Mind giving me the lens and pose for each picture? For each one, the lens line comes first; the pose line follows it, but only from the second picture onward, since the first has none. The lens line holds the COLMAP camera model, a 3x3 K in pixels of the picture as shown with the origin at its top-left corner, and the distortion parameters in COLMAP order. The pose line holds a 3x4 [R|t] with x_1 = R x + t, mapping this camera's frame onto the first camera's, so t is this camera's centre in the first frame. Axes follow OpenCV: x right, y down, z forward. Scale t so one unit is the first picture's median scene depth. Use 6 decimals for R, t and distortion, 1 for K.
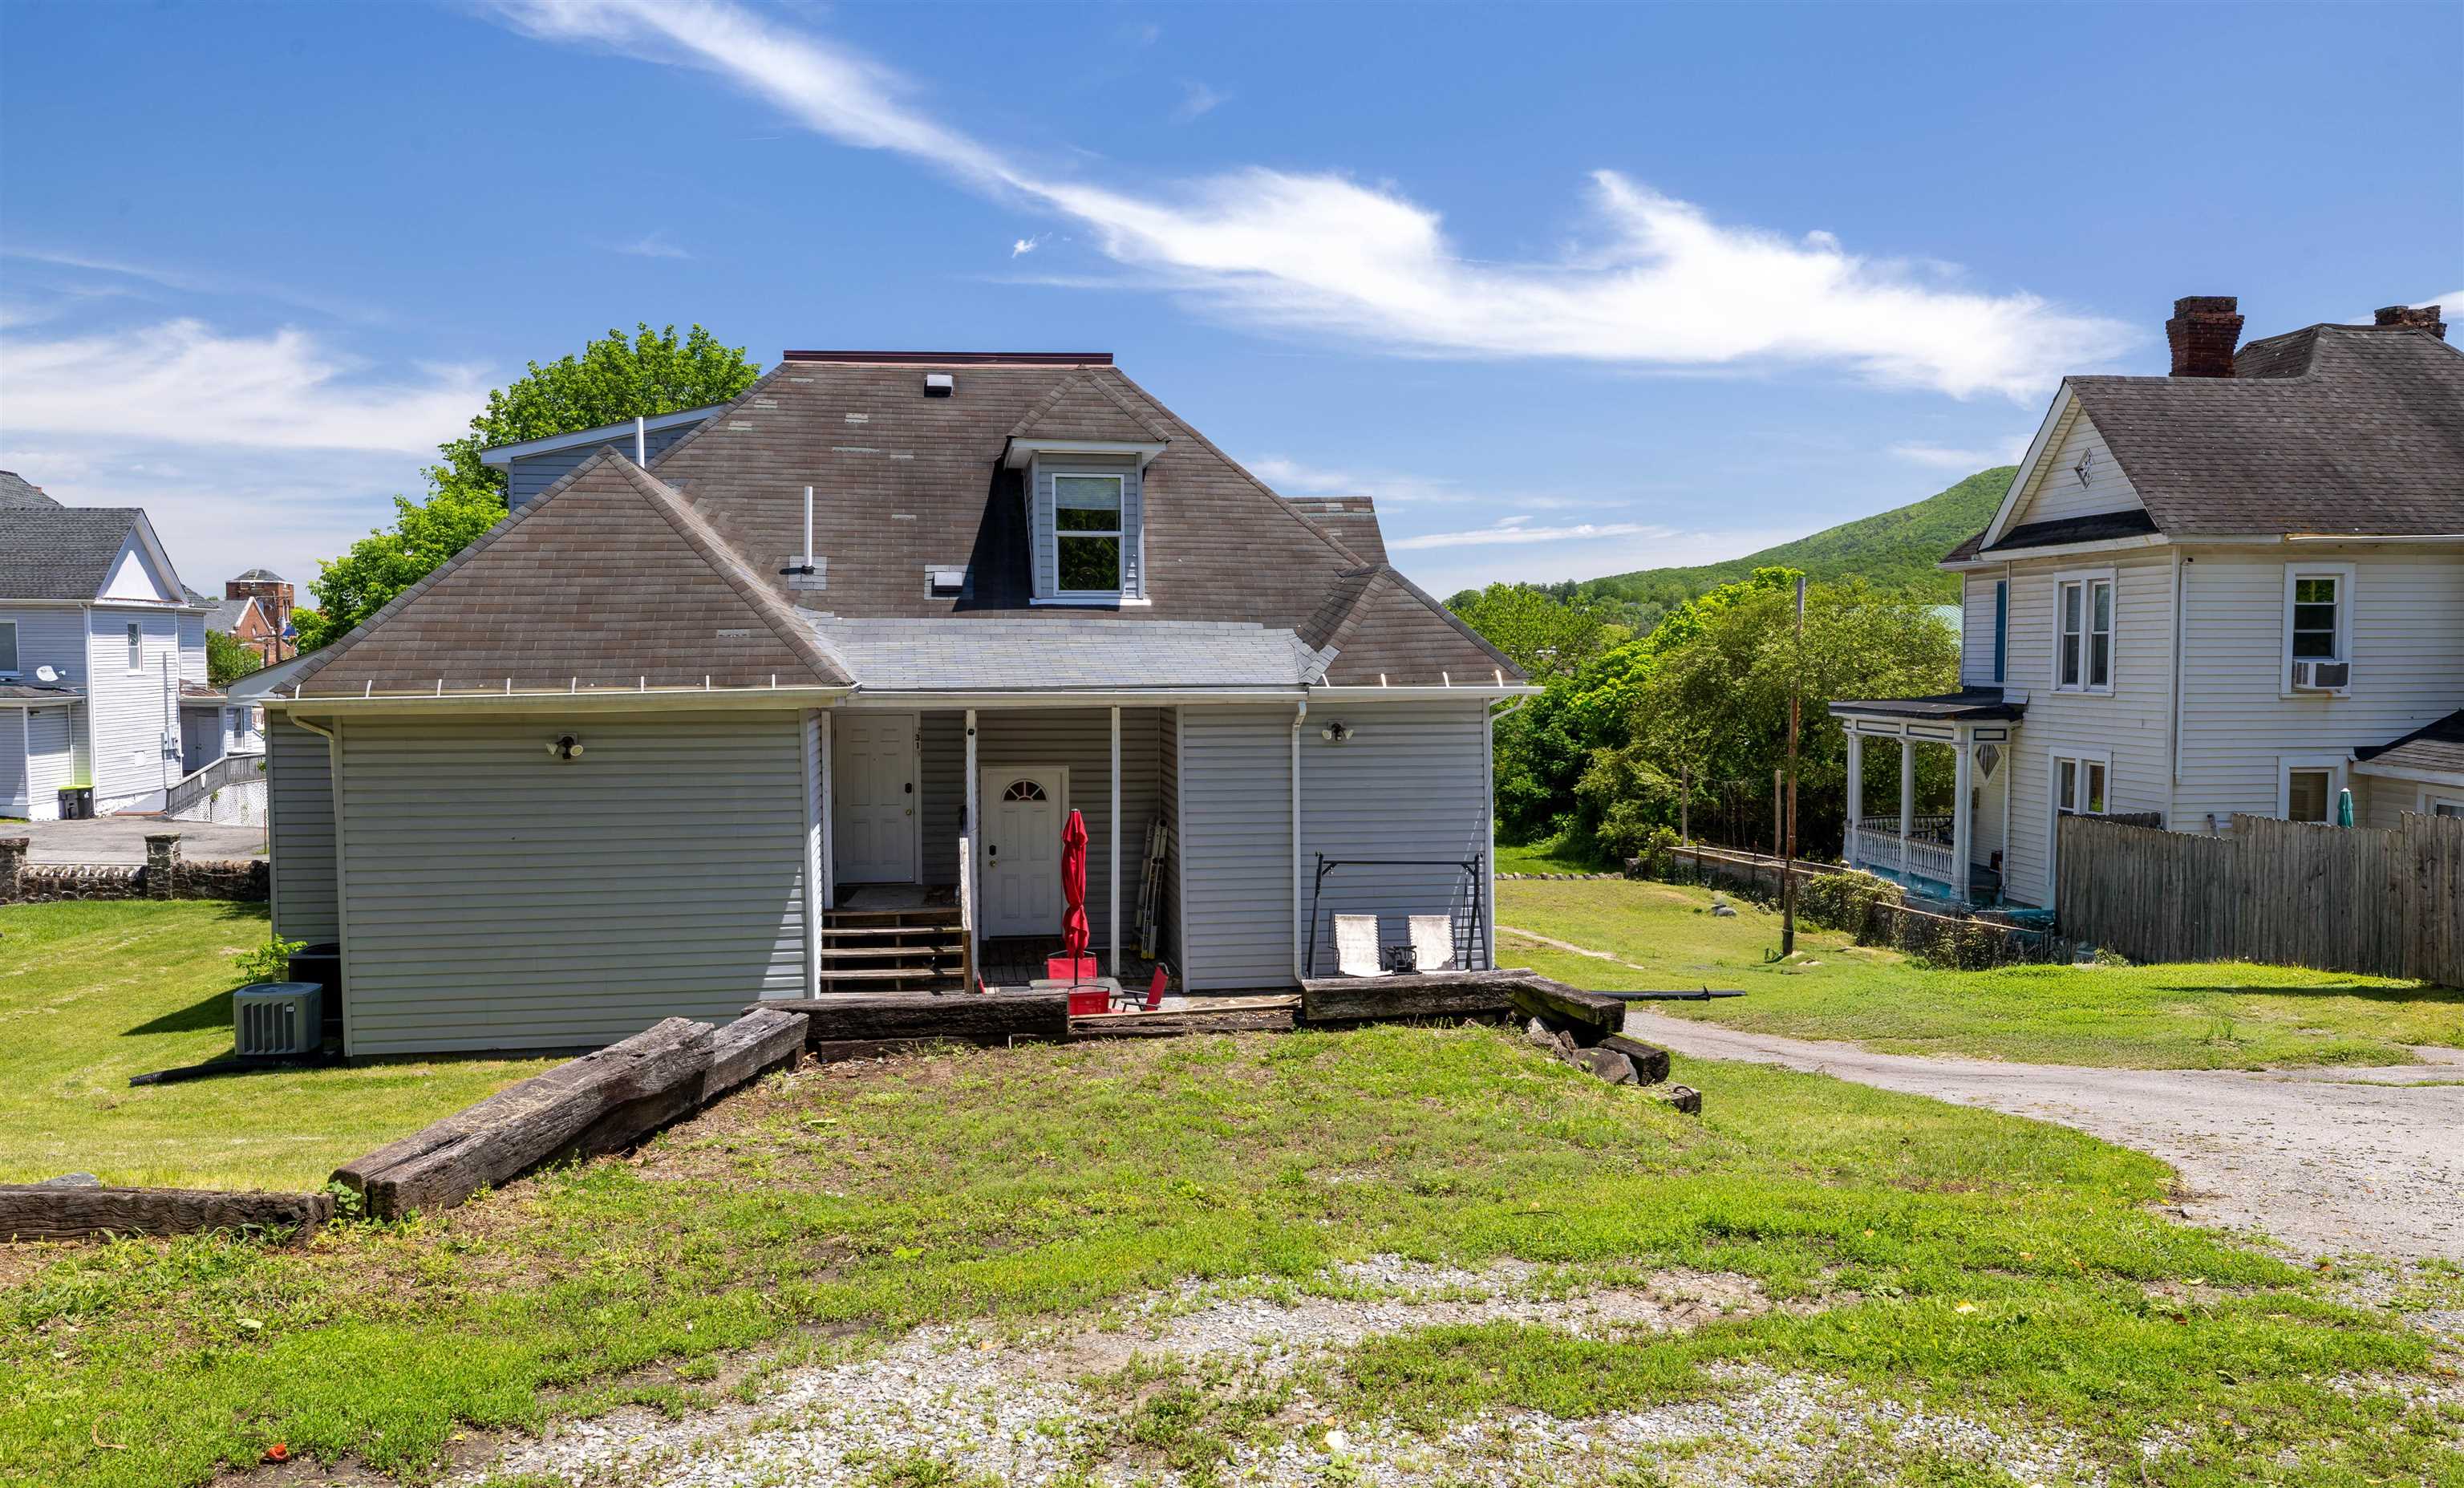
lens RADIAL K [[1827.9, 0, 1233.0], [0, 1827.9, 745.7], [0, 0, 1]] dist [-0.013463, 0.004509]
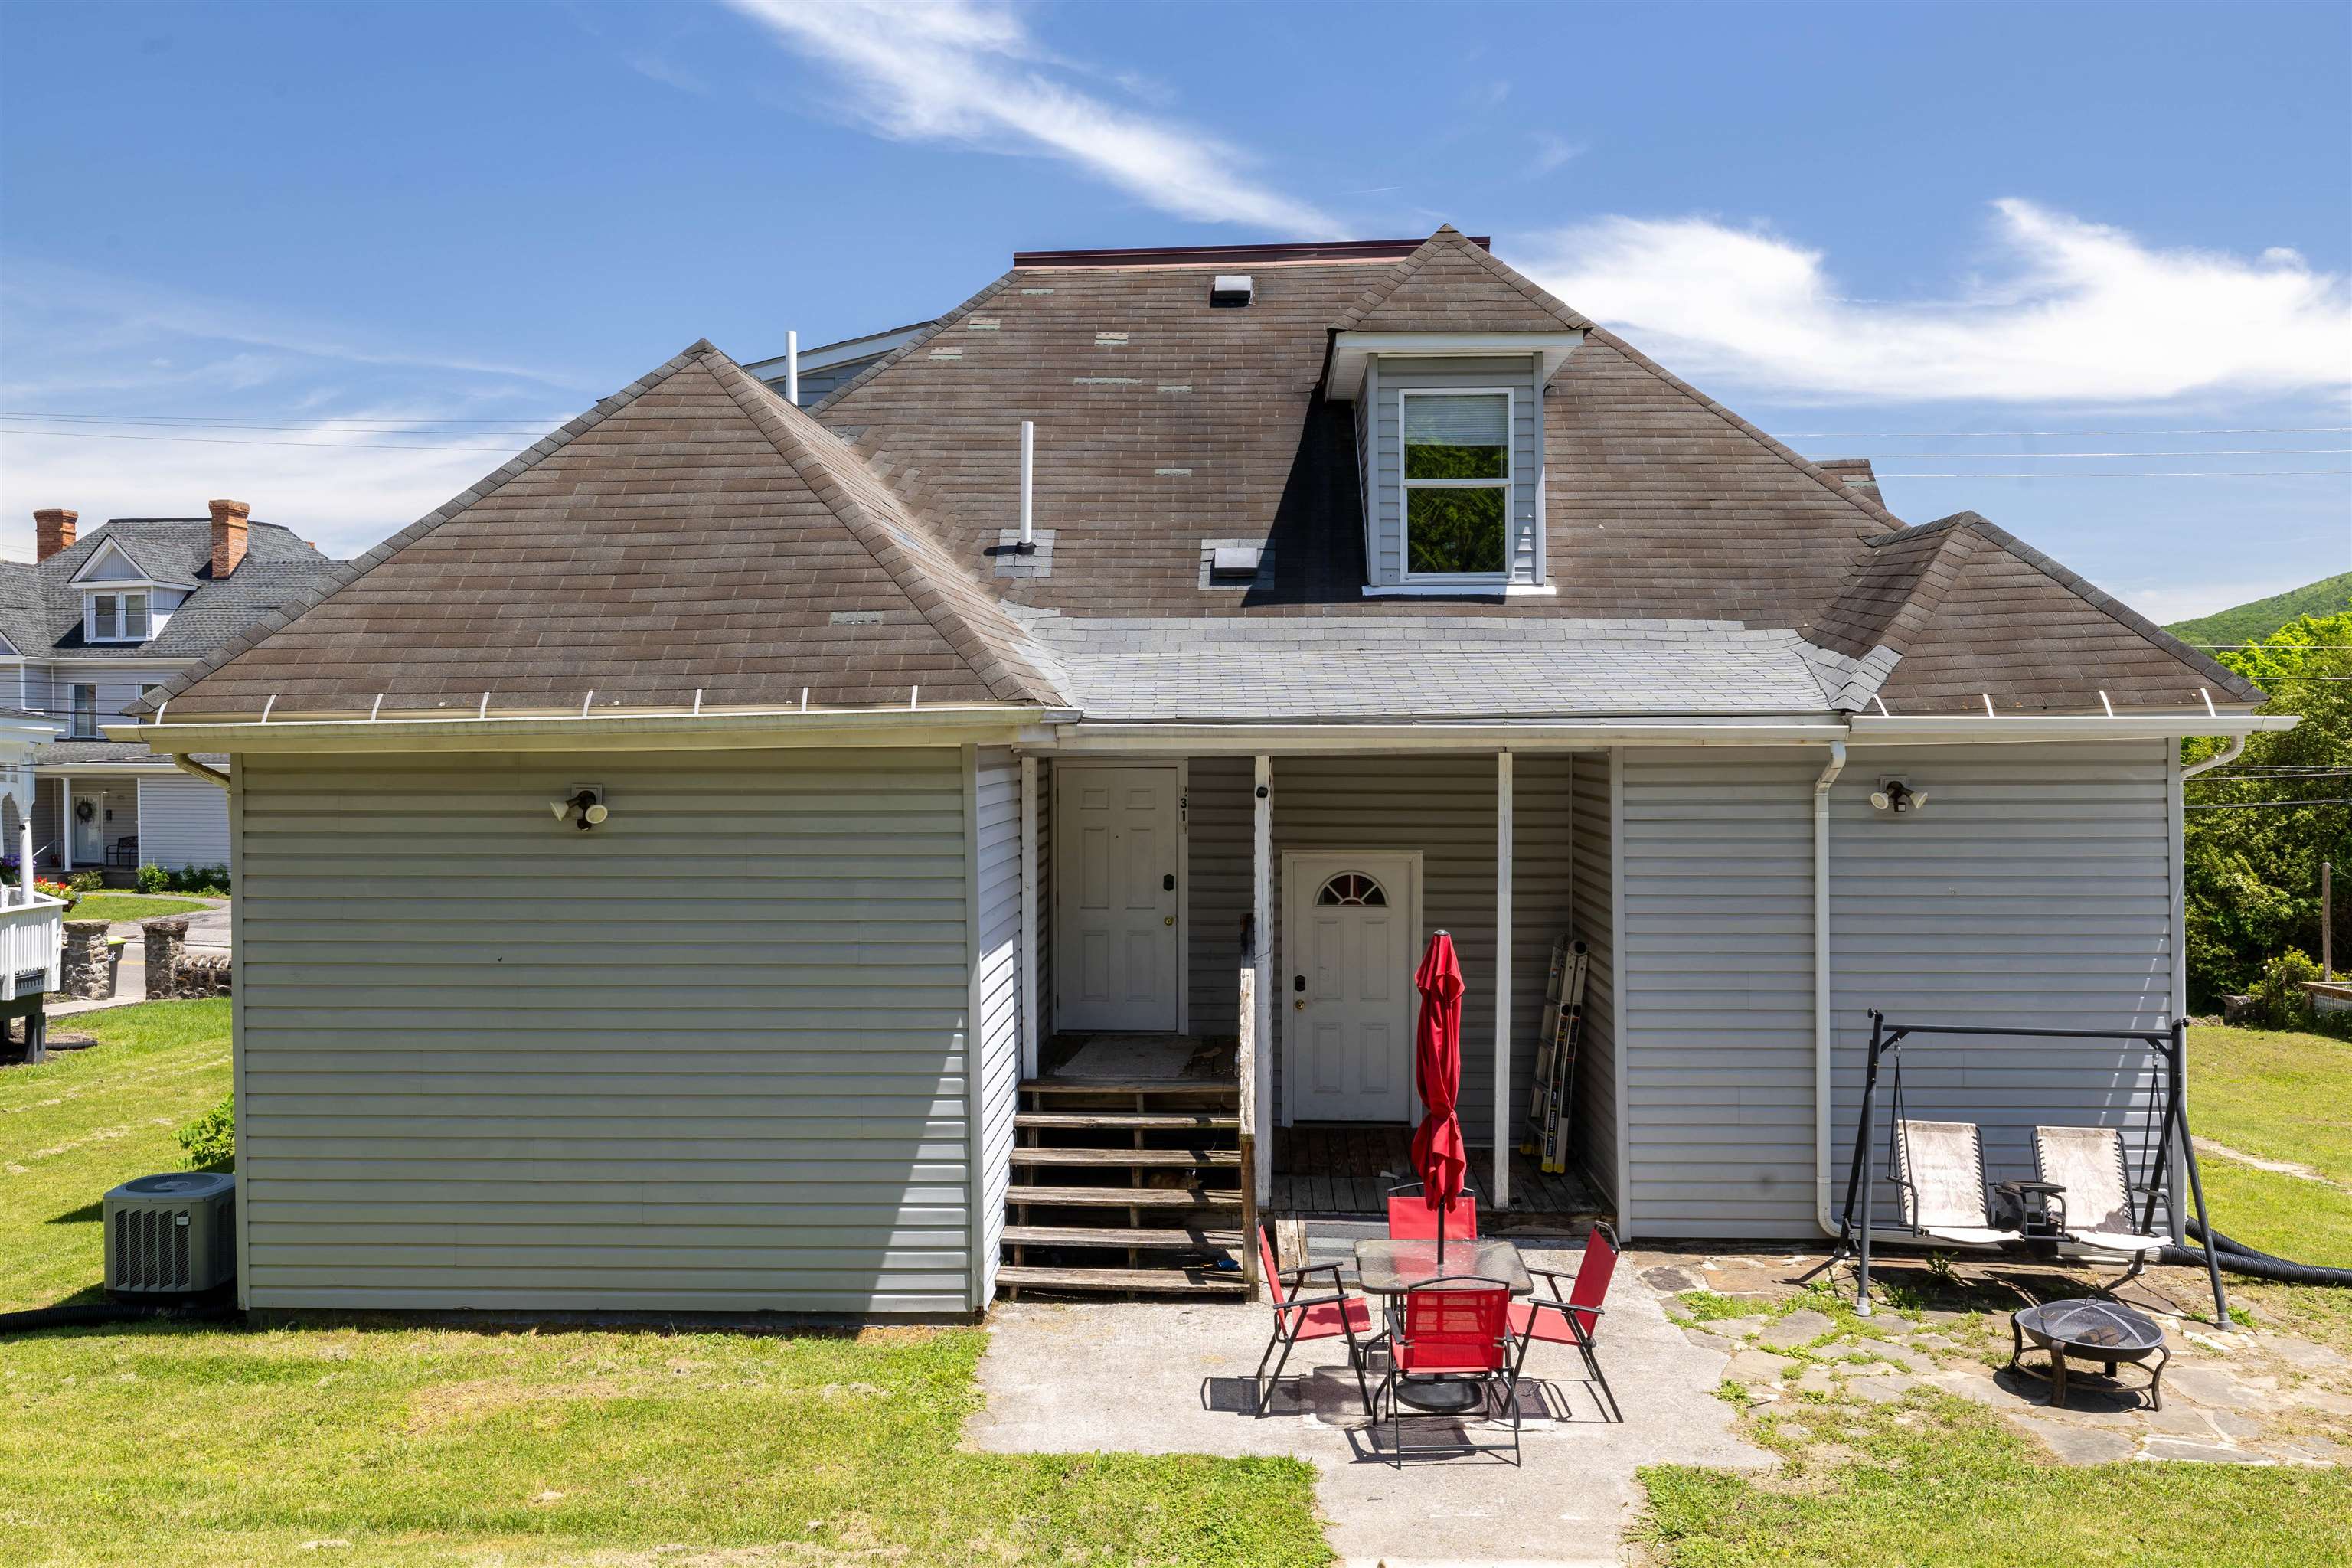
lens RADIAL K [[1844.1, 0, 1167.4], [0, 1844.1, 776.4], [0, 0, 1]] dist [0.008177, -0.002832]
pose [[0.975860, 0.003315, -0.218373, -0.037676], [-0.009690, 0.999557, -0.028128, 0.004393], [0.218183, 0.029565, 0.975460, 0.367370]]
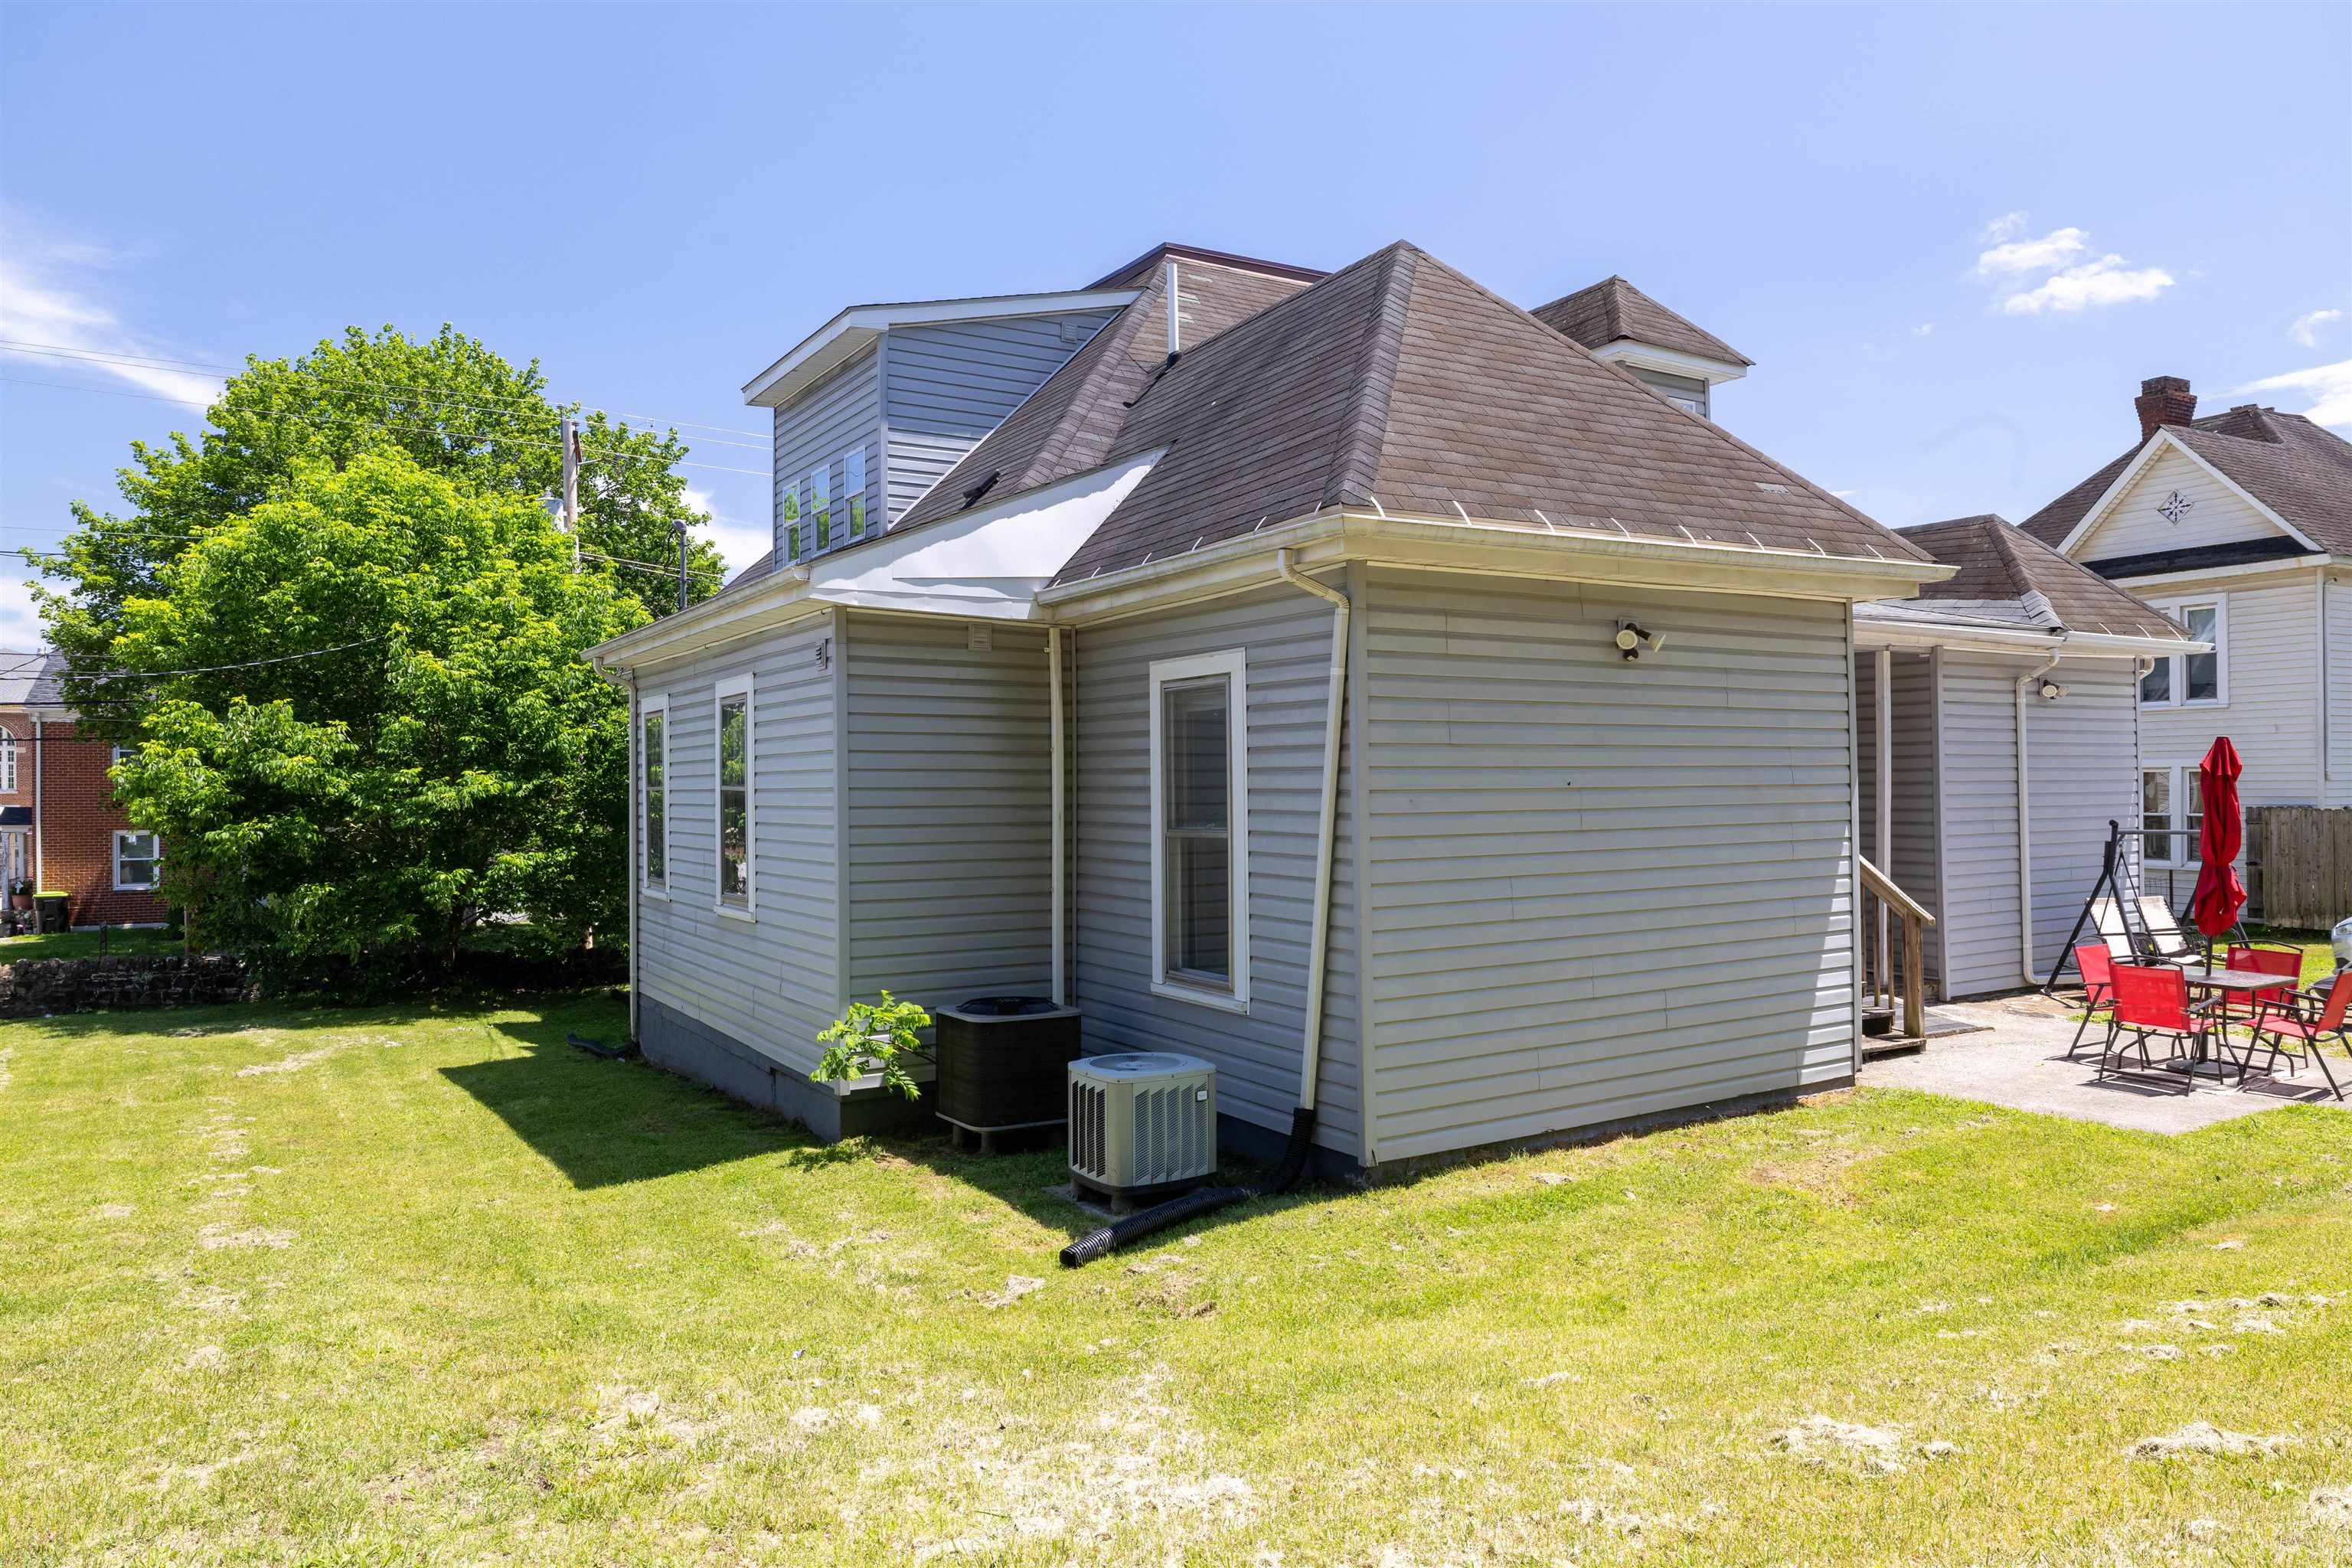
lens RADIAL K [[1548.6, 0, 1175.4], [0, 1548.6, 771.8], [0, 0, 1]] dist [-0.007499, -0.001676]
pose [[0.924975, -0.002993, 0.380015, -0.582110], [0.025729, 0.998168, -0.054766, 0.058623], [-0.379155, 0.060434, 0.923358, 0.460160]]
